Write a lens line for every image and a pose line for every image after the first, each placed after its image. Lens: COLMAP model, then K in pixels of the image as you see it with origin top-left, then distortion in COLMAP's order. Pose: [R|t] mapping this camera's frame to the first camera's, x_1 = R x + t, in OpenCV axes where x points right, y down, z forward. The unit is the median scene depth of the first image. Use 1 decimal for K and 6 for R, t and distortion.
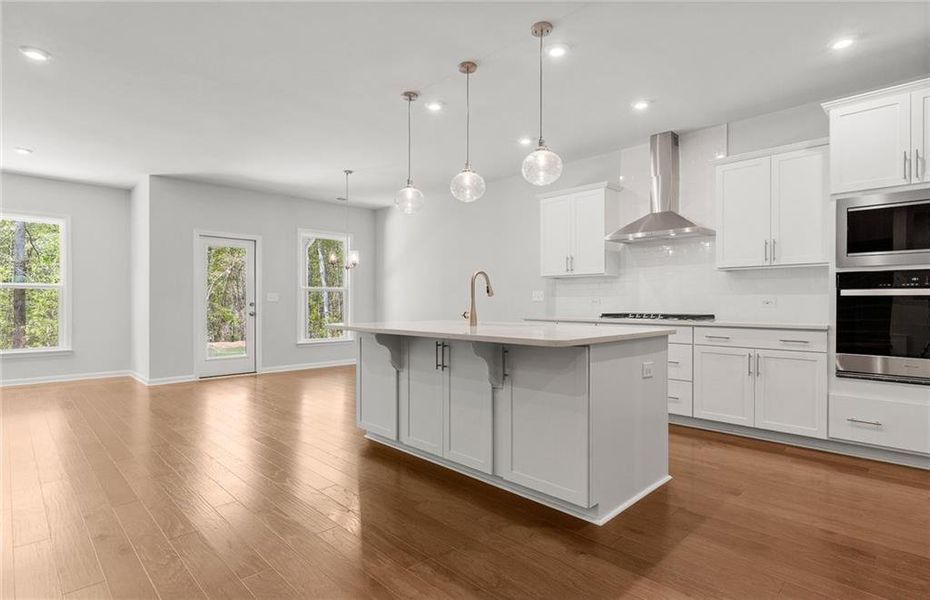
lens RADIAL K [[471.3, 0, 460.7], [0, 471.3, 300.7], [0, 0, 1]] dist [-0.001333, 0.000369]
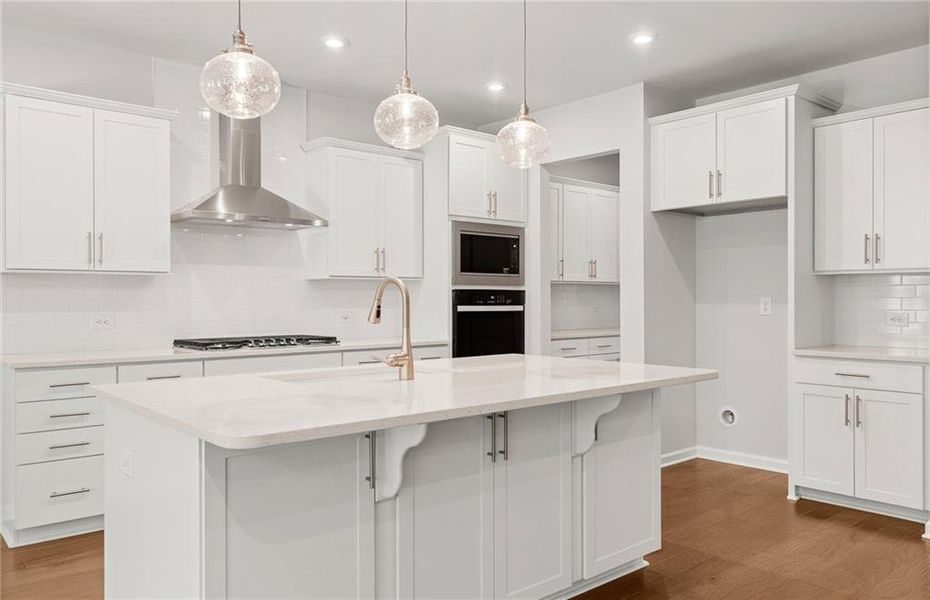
lens RADIAL K [[701.4, 0, 465.6], [0, 701.4, 298.8], [0, 0, 1]] dist [-0.007379, 0.010358]
pose [[0.059646, -0.000610, 0.998219, -0.690010], [-0.001208, 0.999999, 0.000683, -0.035430], [-0.998219, -0.001247, 0.059645, 0.781397]]
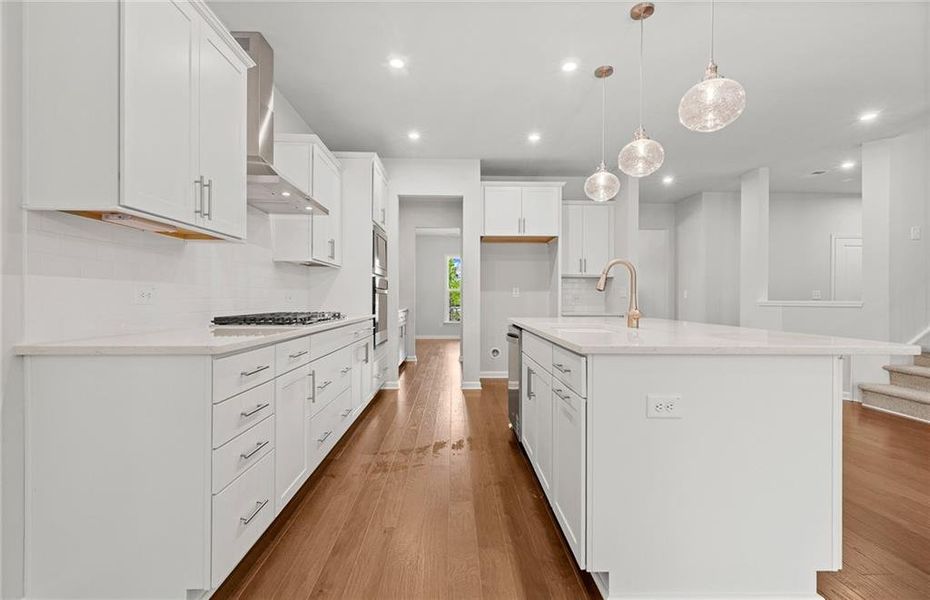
lens RADIAL K [[421.2, 0, 462.1], [0, 421.2, 301.3], [0, 0, 1]] dist [0.004840, -0.000587]
pose [[-0.731064, -0.005909, 0.682284, -0.227427], [-0.004498, 0.999983, 0.003840, 0.006031], [-0.682294, -0.000261, -0.731078, 1.558261]]
